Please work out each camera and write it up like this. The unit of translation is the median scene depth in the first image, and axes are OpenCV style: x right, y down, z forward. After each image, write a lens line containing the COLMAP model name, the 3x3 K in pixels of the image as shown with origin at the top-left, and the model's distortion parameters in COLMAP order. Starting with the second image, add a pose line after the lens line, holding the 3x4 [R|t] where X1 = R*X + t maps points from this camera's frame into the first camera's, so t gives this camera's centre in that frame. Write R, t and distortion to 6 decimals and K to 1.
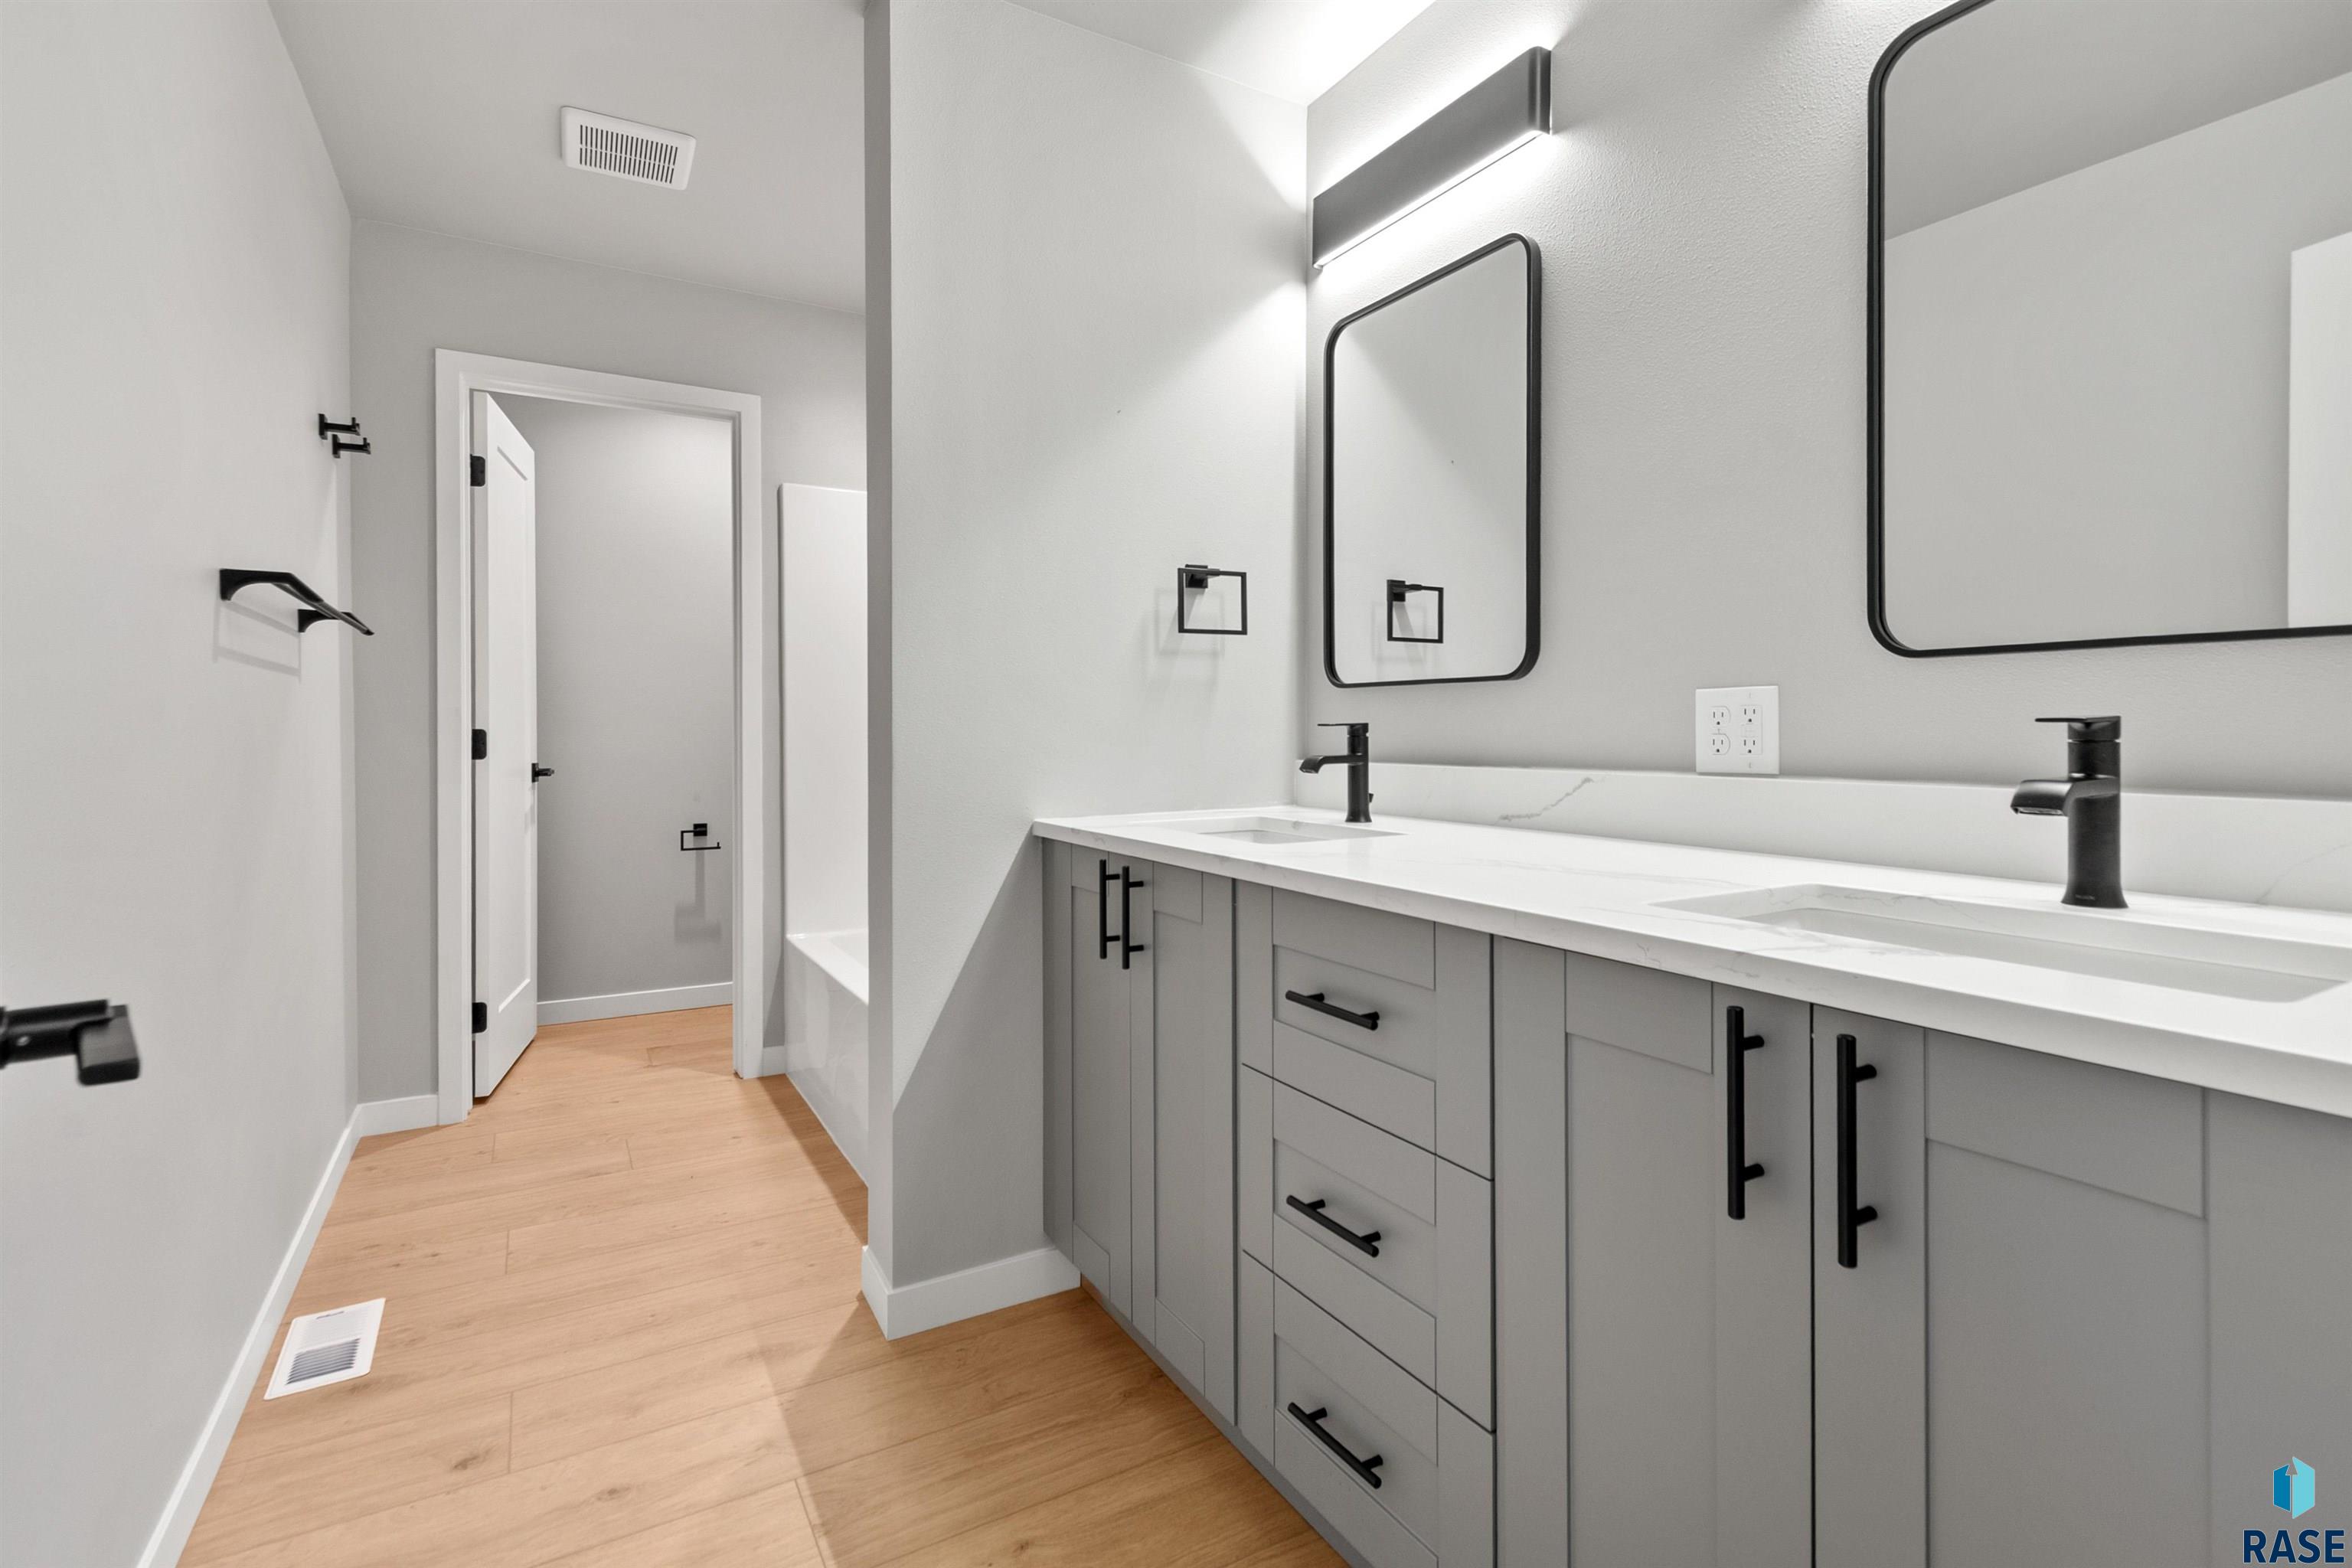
lens RADIAL K [[1071.4, 0, 1180.2], [0, 1071.4, 730.8], [0, 0, 1]] dist [0.000056, -0.000912]
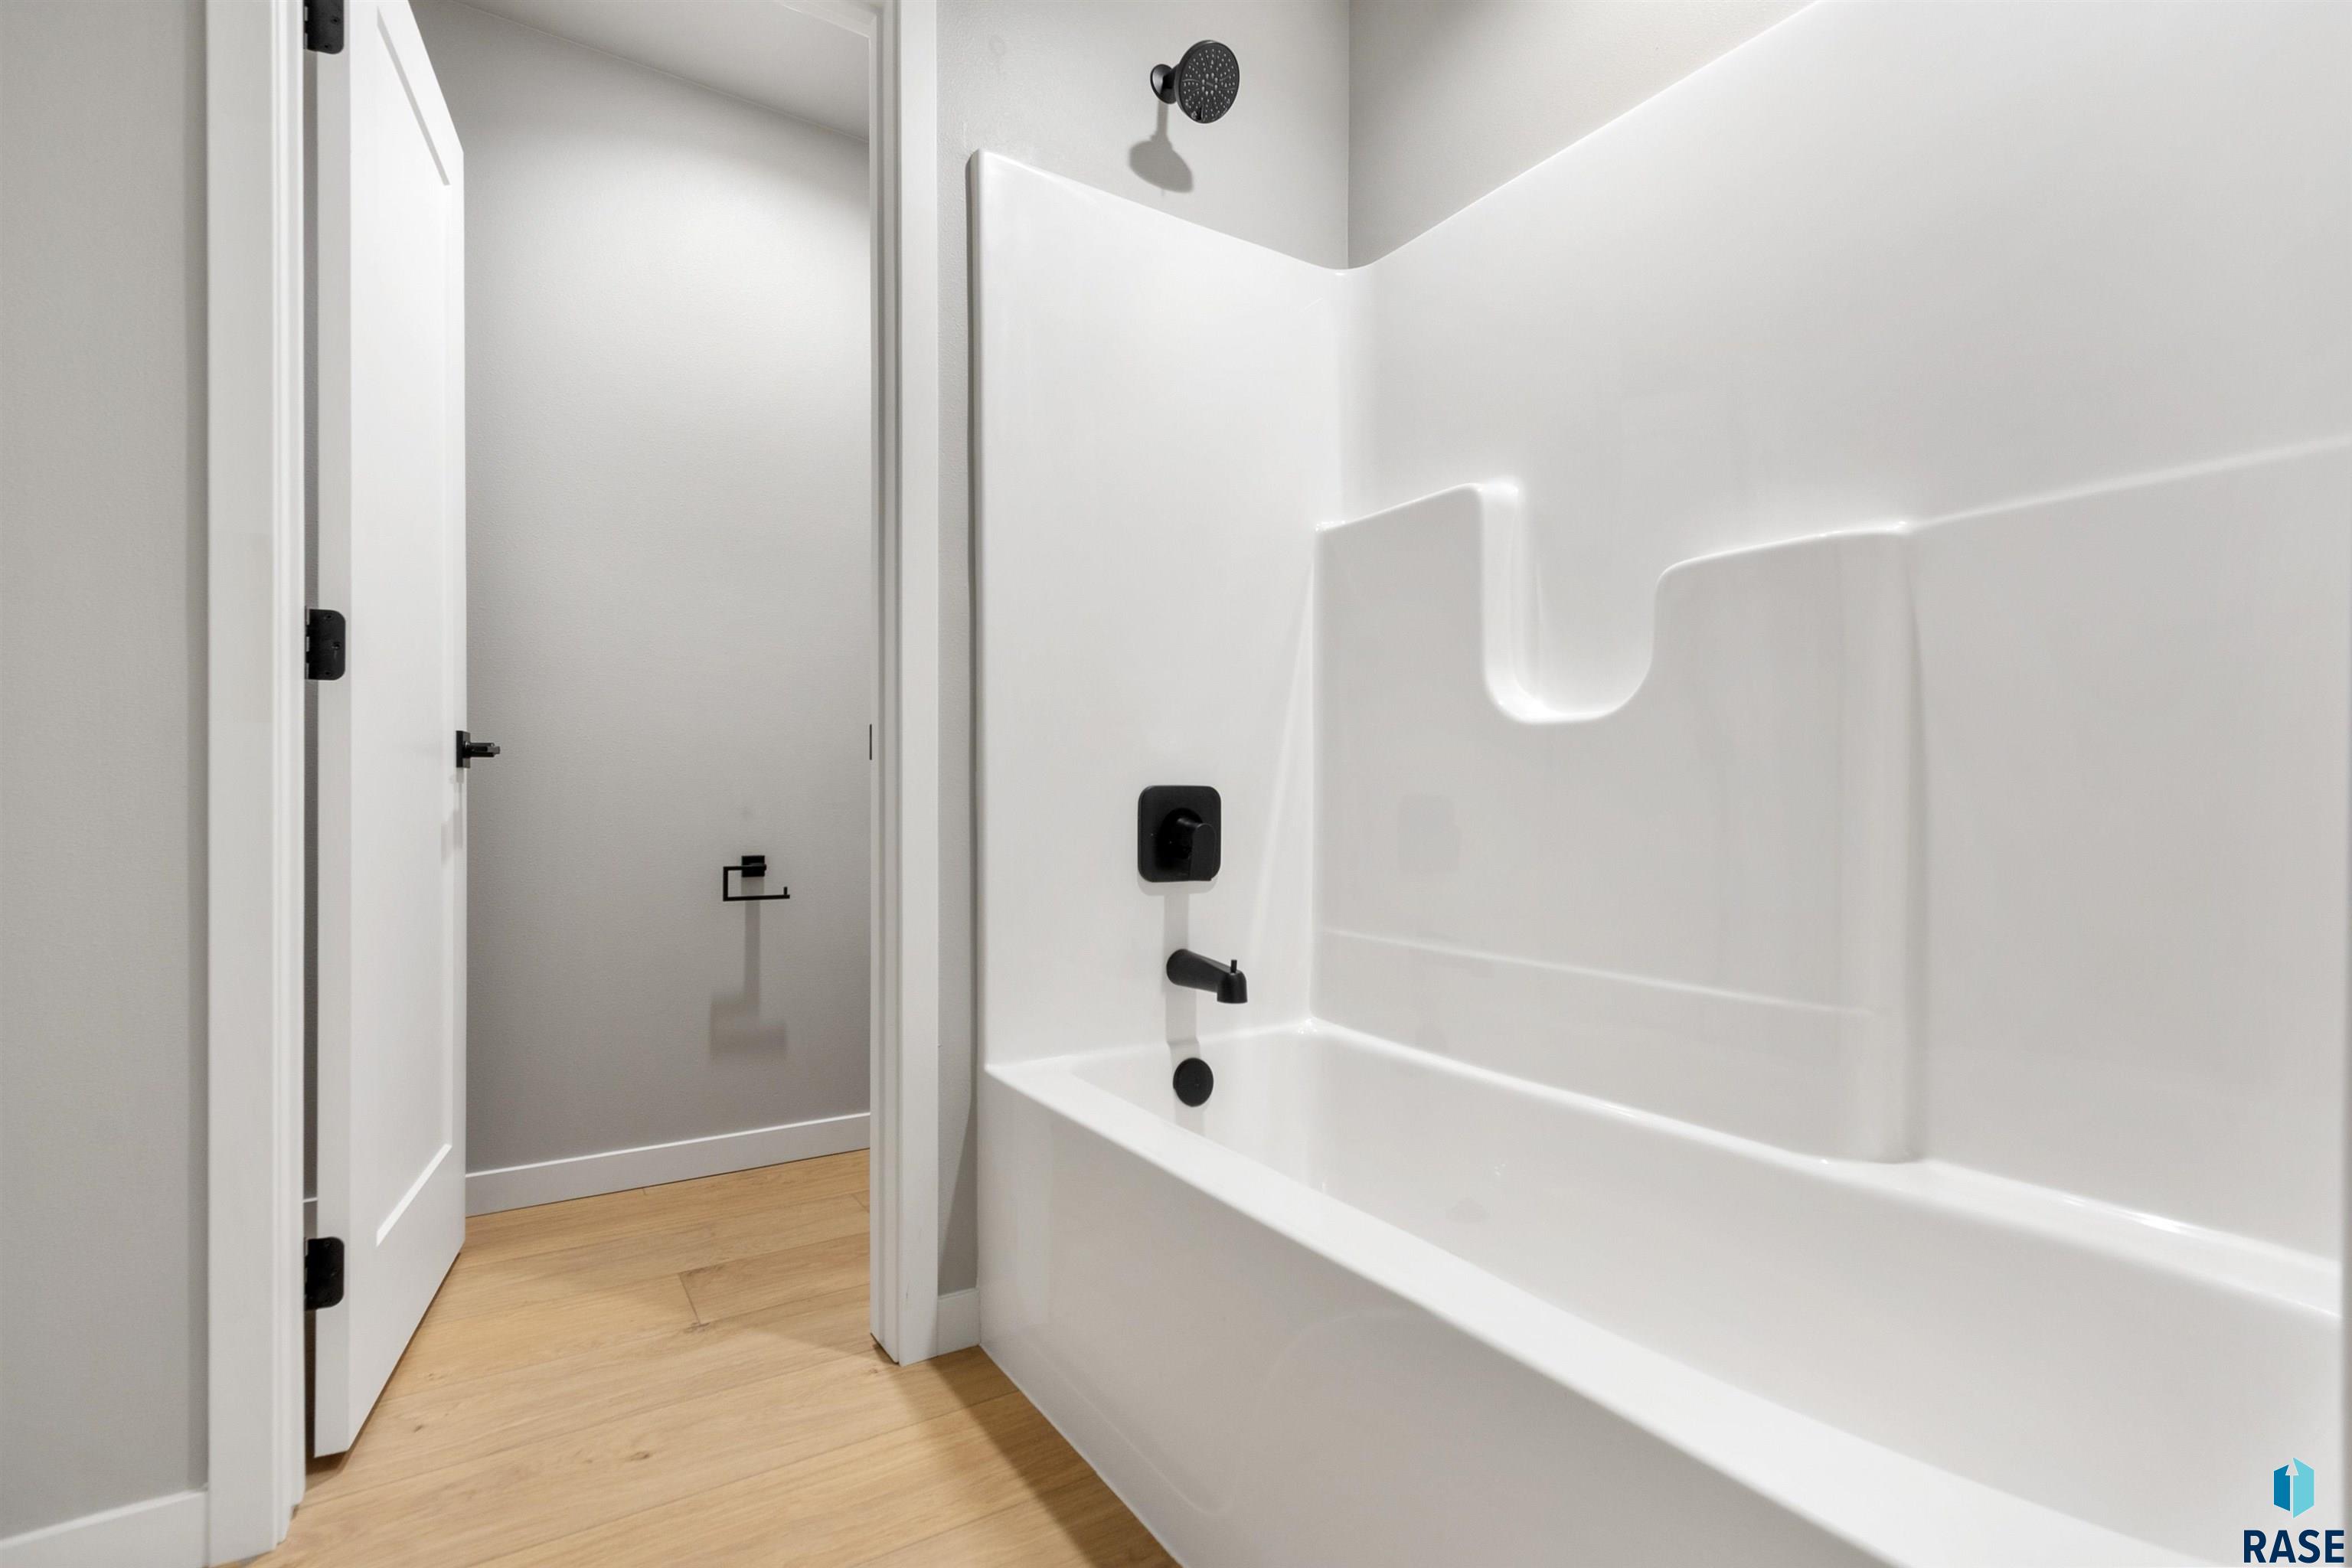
lens RADIAL K [[1071.4, 0, 1189.8], [0, 1071.4, 786.9], [0, 0, 1]] dist [0.000056, -0.000912]
pose [[0.998866, 0.000491, 0.047602, -0.296313], [-0.000229, 0.999985, -0.005515, 0.065378], [-0.047604, 0.005498, 0.998851, 0.501060]]
